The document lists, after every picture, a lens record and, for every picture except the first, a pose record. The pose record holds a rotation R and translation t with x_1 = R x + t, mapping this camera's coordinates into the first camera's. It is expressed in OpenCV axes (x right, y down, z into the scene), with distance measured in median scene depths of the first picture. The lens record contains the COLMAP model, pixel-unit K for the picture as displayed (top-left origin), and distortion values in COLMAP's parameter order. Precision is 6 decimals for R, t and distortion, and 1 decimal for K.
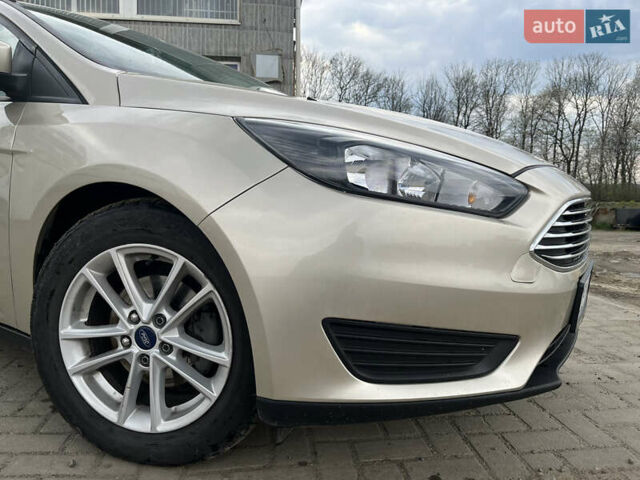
lens RADIAL K [[485.5, 0, 317.8], [0, 485.5, 248.4], [0, 0, 1]] dist [0.051827, -0.074602]
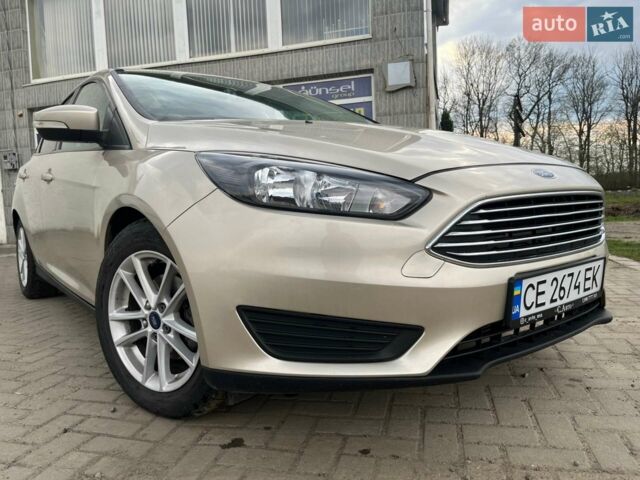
lens RADIAL K [[485.5, 0, 314.2], [0, 485.5, 243.8], [0, 0, 1]] dist [0.051827, -0.074602]
pose [[0.933667, -0.028816, -0.356981, 0.540035], [0.022914, 0.999522, -0.020753, 0.010290], [0.357408, 0.011197, 0.933881, -0.099848]]
